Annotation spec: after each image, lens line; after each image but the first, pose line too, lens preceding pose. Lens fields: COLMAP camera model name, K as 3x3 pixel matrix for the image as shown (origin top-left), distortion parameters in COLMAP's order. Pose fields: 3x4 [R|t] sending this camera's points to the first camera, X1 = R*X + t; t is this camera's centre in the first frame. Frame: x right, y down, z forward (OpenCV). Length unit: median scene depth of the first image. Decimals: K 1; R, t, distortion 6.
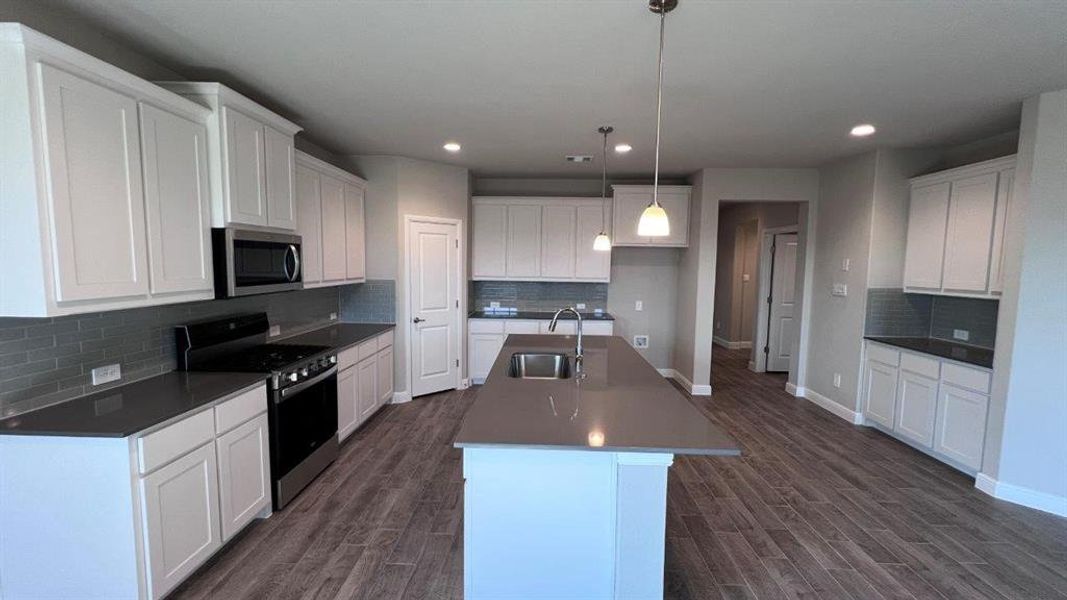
lens RADIAL K [[428.6, 0, 534.4], [0, 428.6, 303.8], [0, 0, 1]] dist [-0.002766, -0.000541]
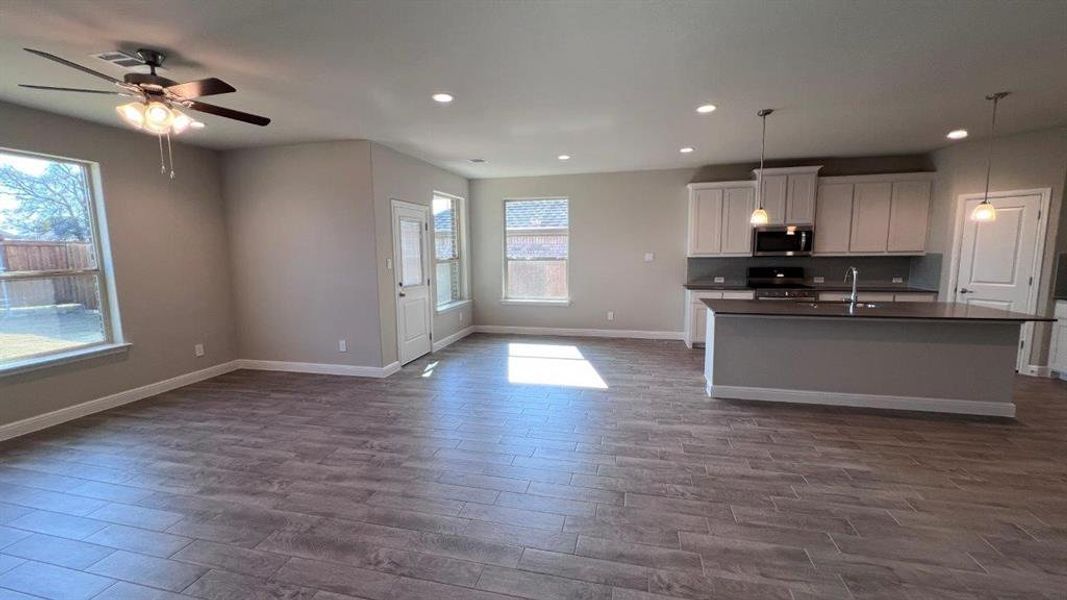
lens RADIAL K [[428.6, 0, 531.7], [0, 428.6, 300.6], [0, 0, 1]] dist [-0.002766, -0.000541]
pose [[-0.200714, 0.108098, -0.973668, 1.552299], [-0.083740, 0.988363, 0.126991, 0.025730], [0.976064, 0.107024, -0.189326, 0.208963]]
